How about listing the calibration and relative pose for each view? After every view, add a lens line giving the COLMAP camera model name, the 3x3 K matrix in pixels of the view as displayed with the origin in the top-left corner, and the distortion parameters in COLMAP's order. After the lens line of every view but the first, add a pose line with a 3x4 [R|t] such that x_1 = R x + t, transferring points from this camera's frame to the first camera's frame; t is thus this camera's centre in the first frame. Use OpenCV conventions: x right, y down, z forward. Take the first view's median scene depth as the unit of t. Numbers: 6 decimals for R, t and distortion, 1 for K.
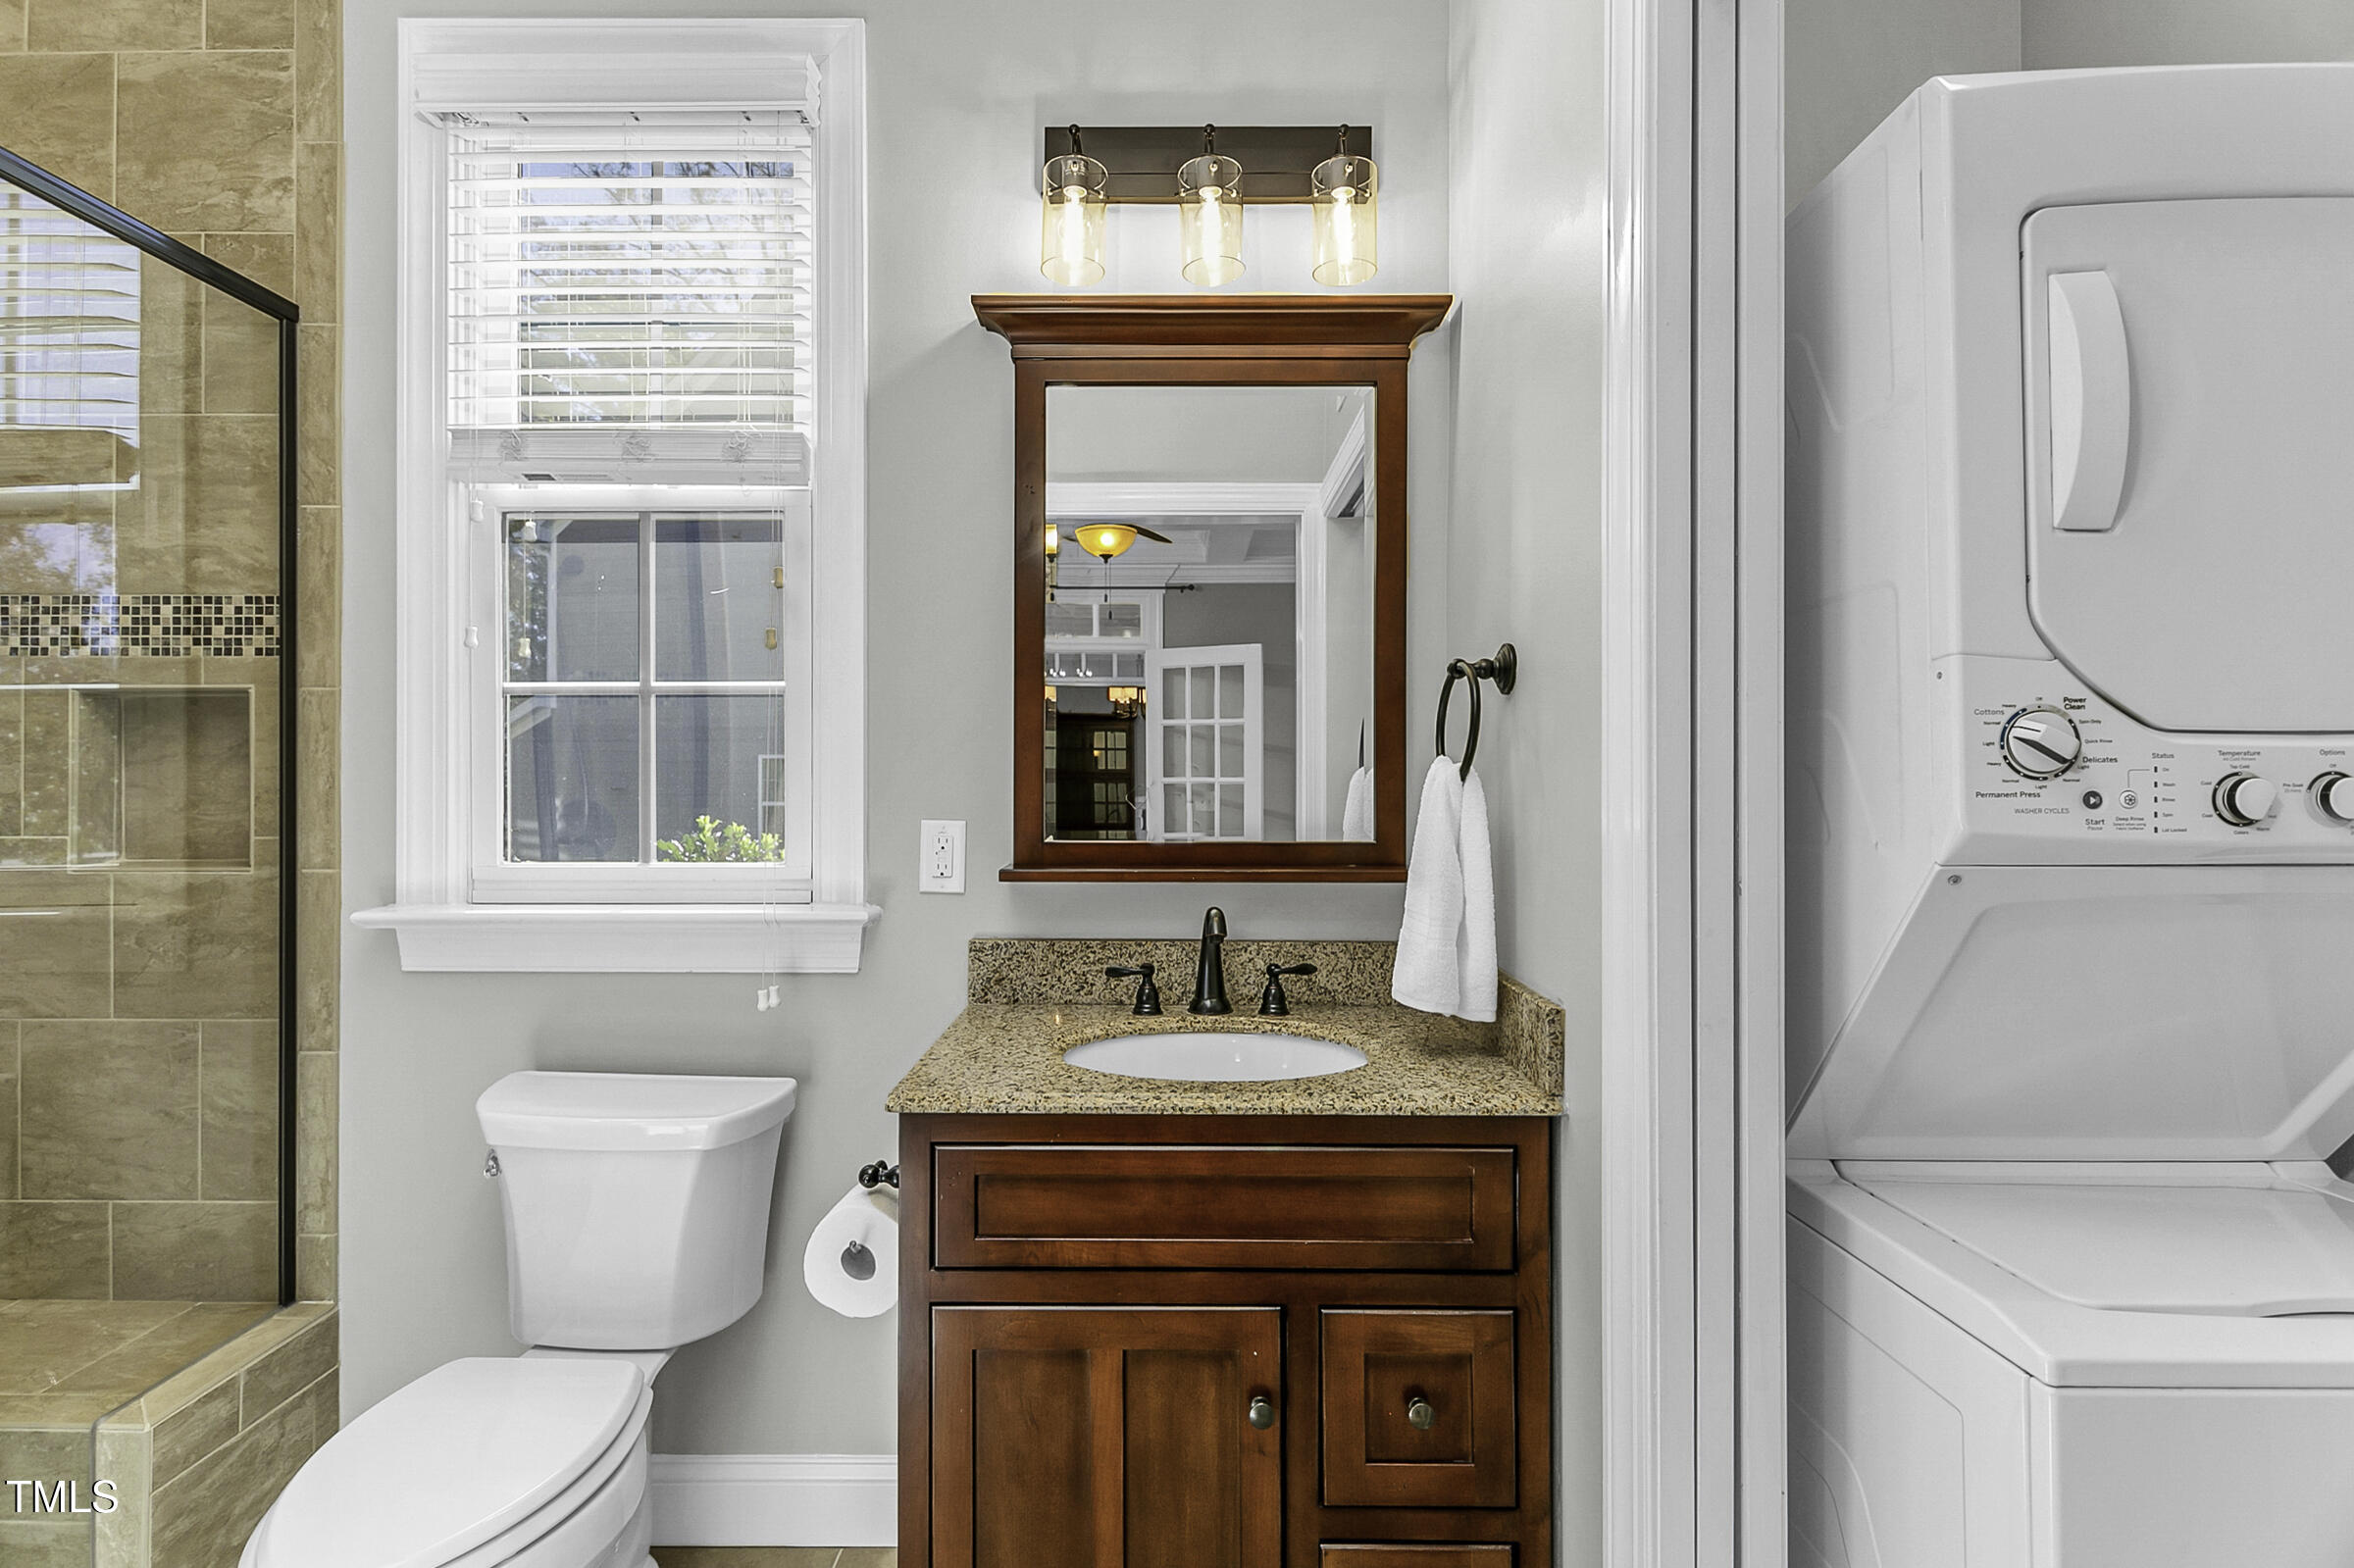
lens RADIAL K [[1151.1, 0, 1178.5], [0, 1151.1, 795.2], [0, 0, 1]] dist [0.012753, -0.007385]
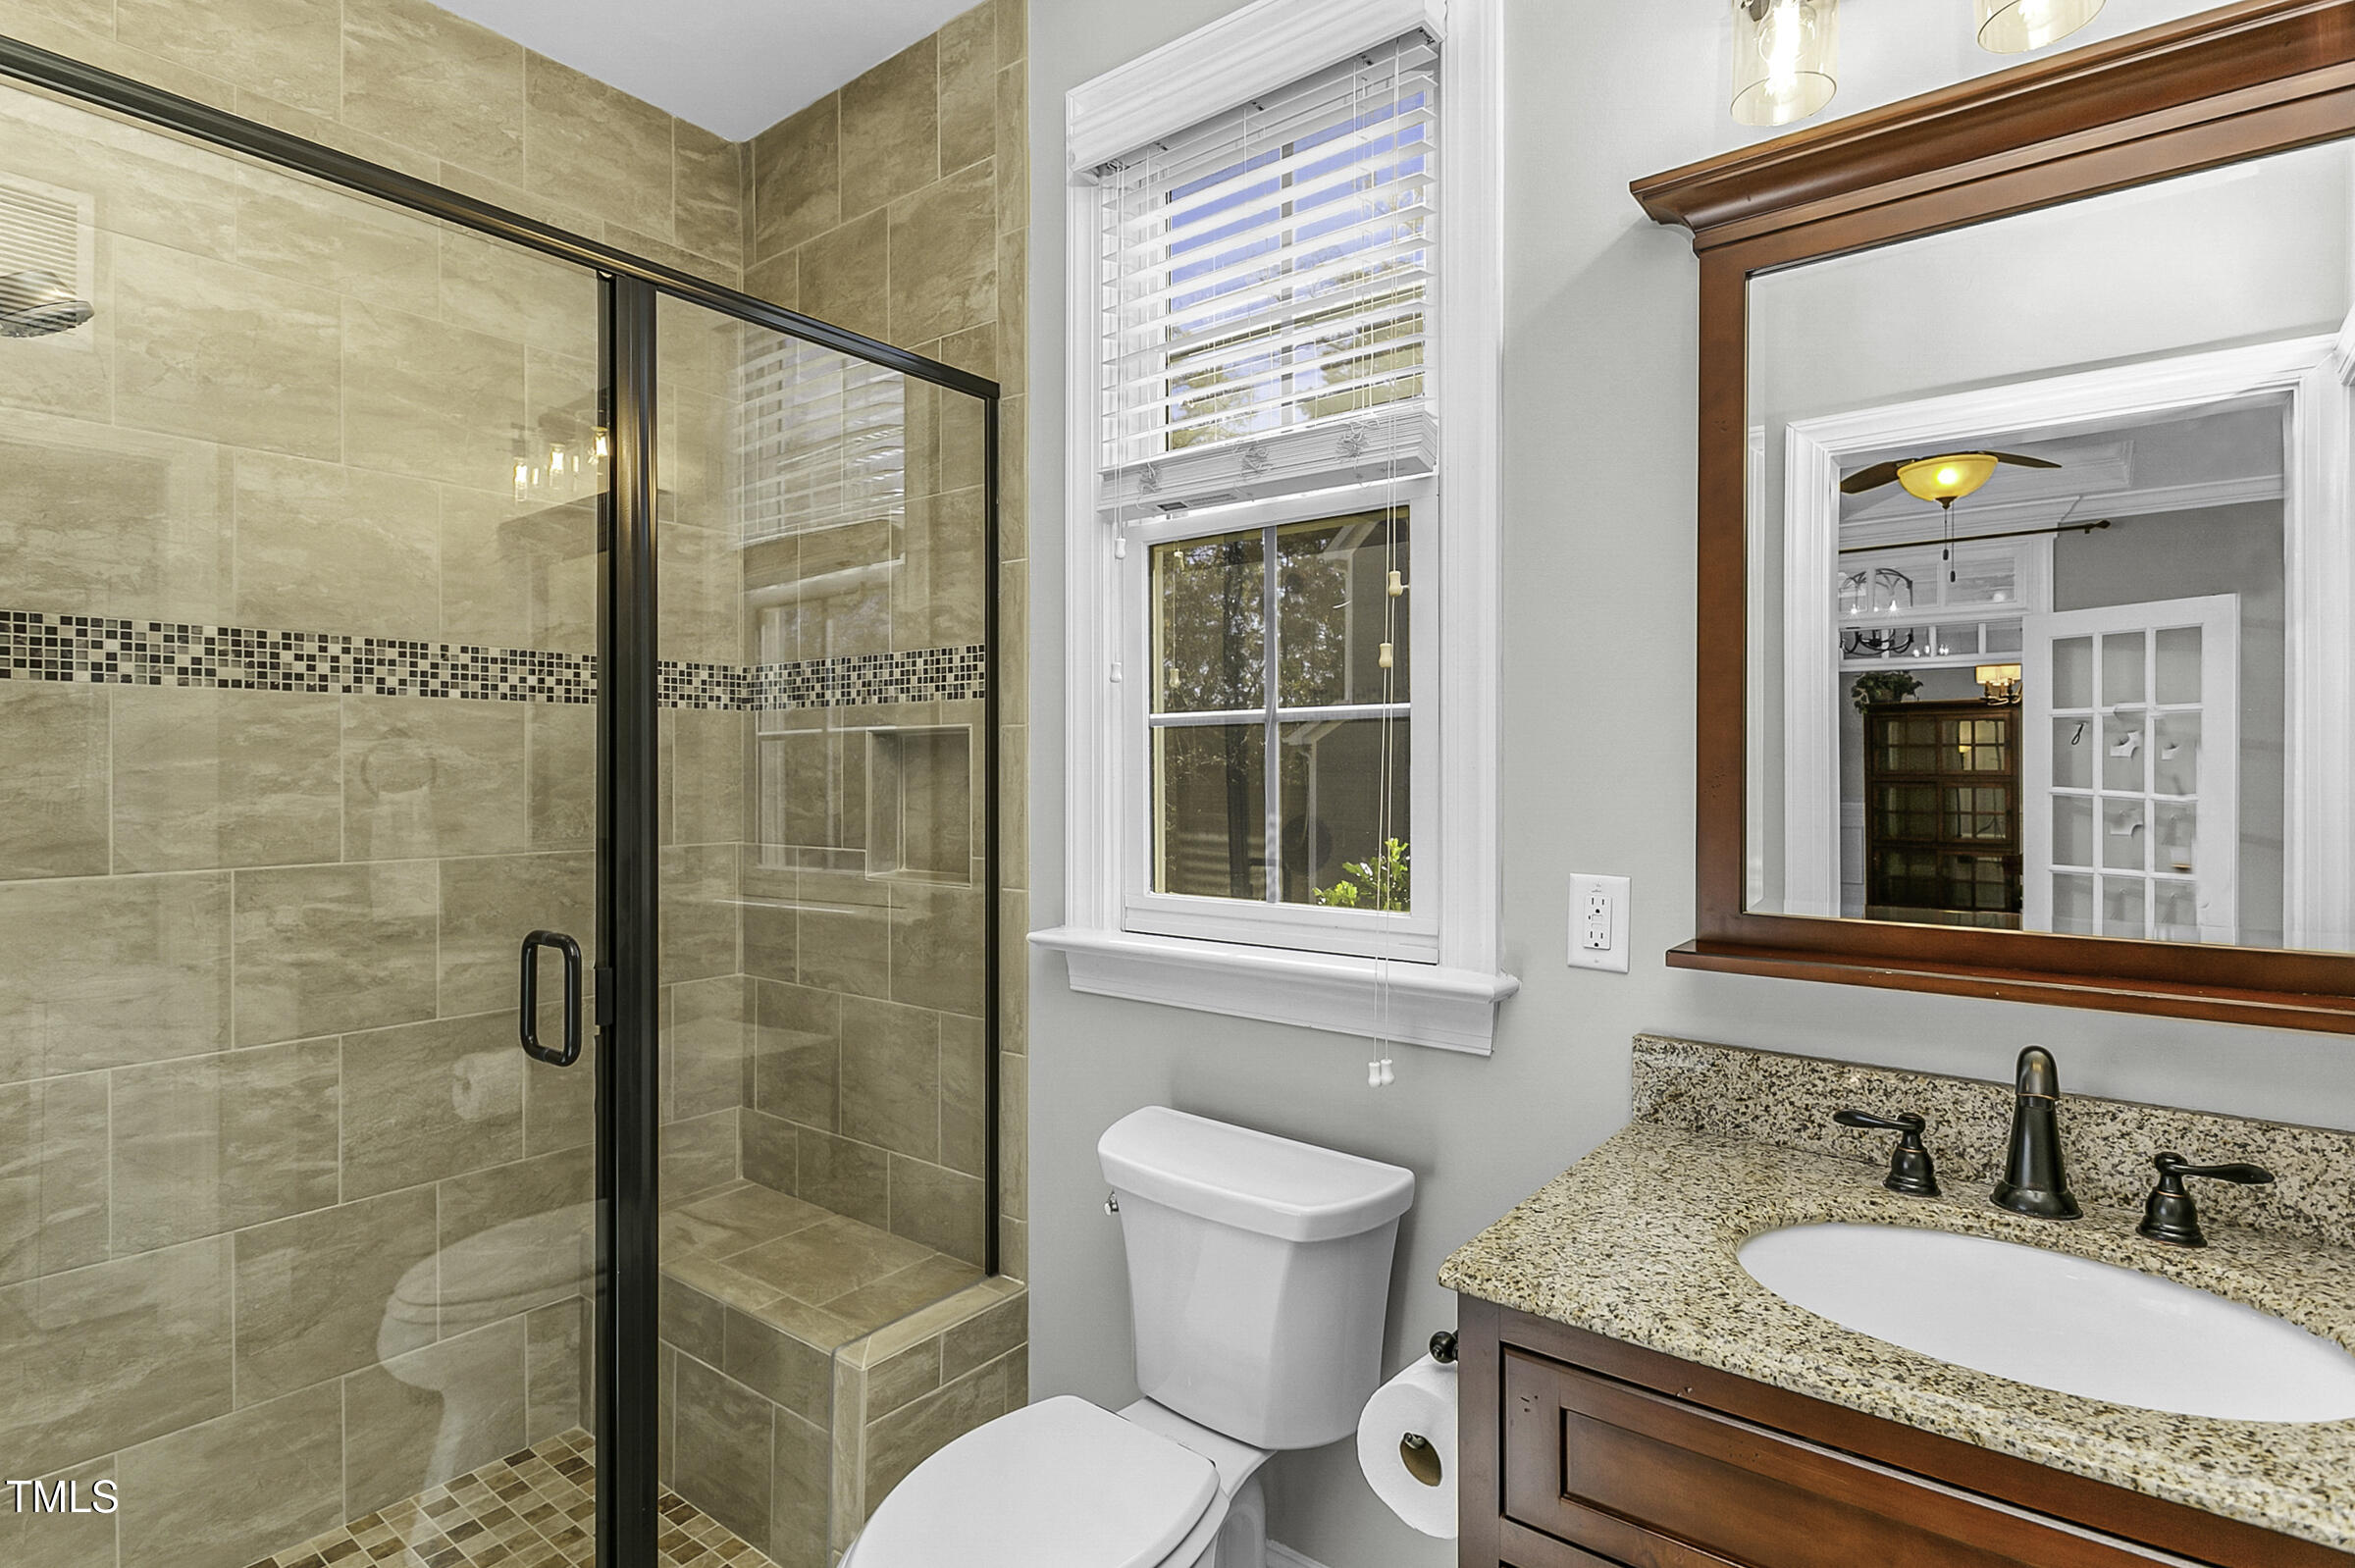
lens RADIAL K [[1151.7, 0, 1168.9], [0, 1151.7, 769.2], [0, 0, 1]] dist [0.012753, -0.007385]
pose [[0.771552, 0.004631, -0.636149, 0.072431], [-0.013861, 0.999858, -0.009533, -0.042166], [0.636015, 0.016172, 0.771507, 0.246482]]
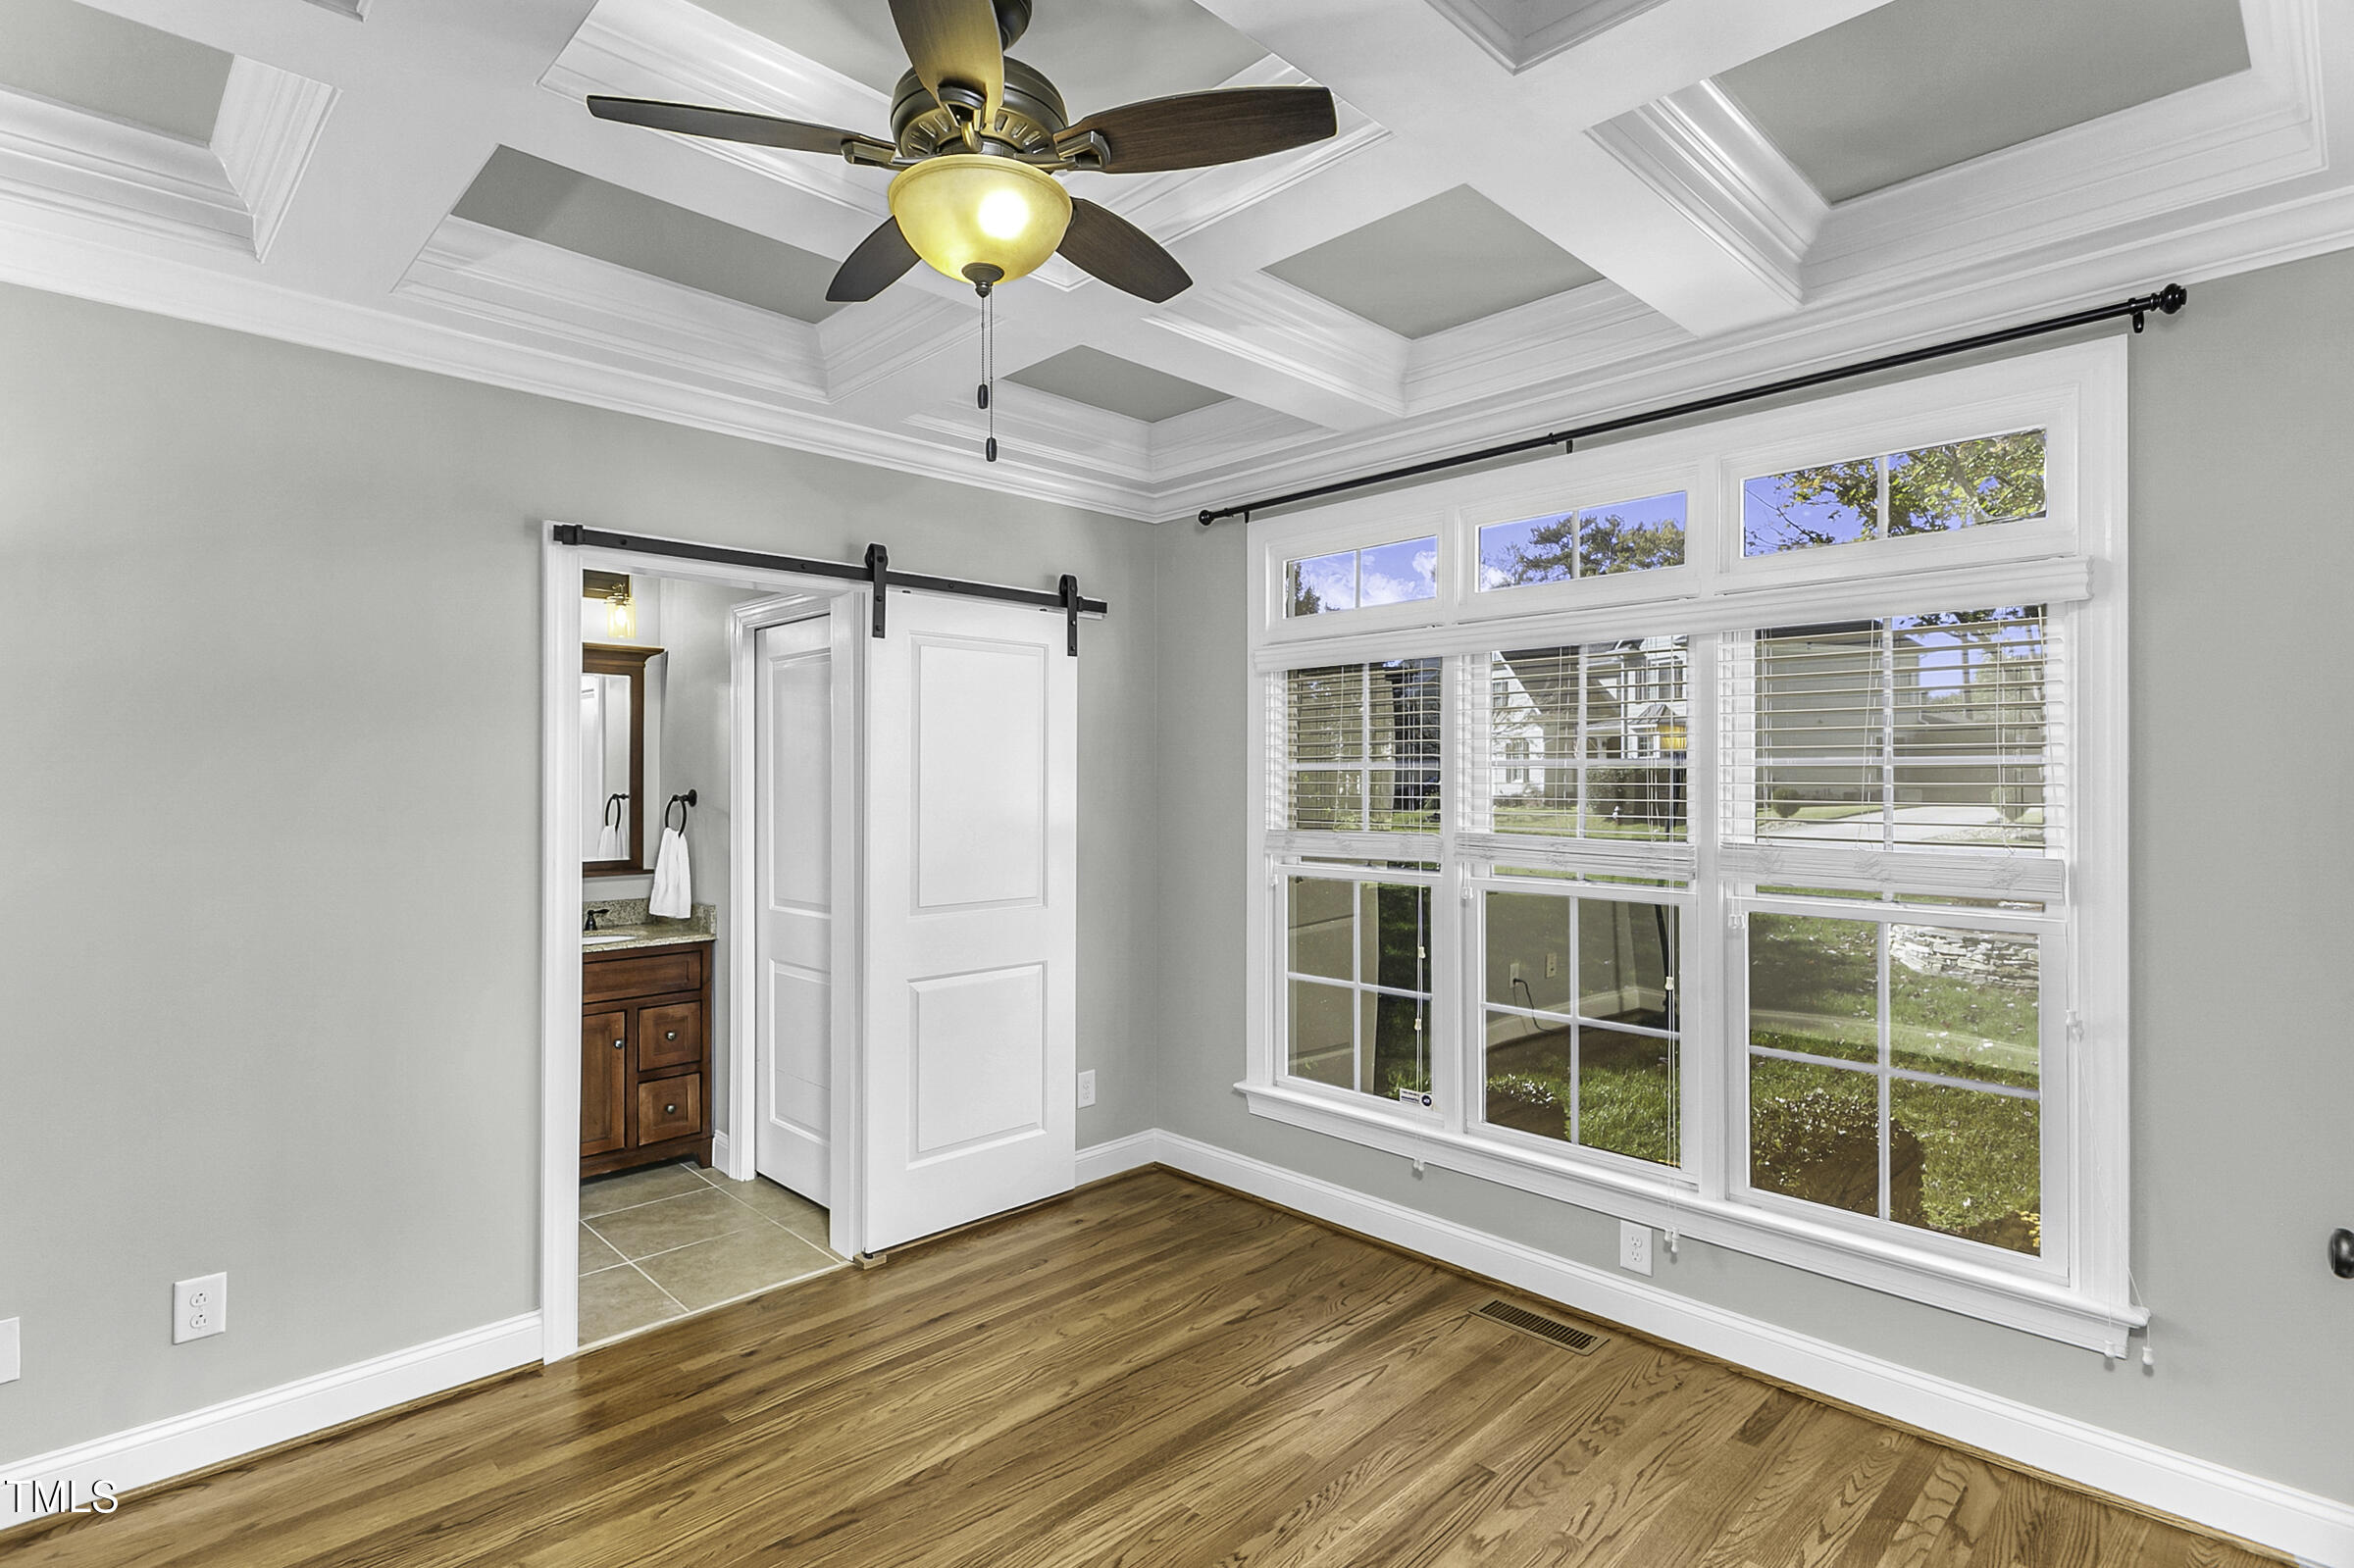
lens RADIAL K [[1151.1, 0, 1174.3], [0, 1151.1, 787.9], [0, 0, 1]] dist [0.012753, -0.007385]
pose [[0.726049, 0.002714, 0.687638, -0.815836], [0.011037, 0.999817, -0.015599, -0.072901], [-0.687554, 0.018915, 0.725886, -1.904369]]
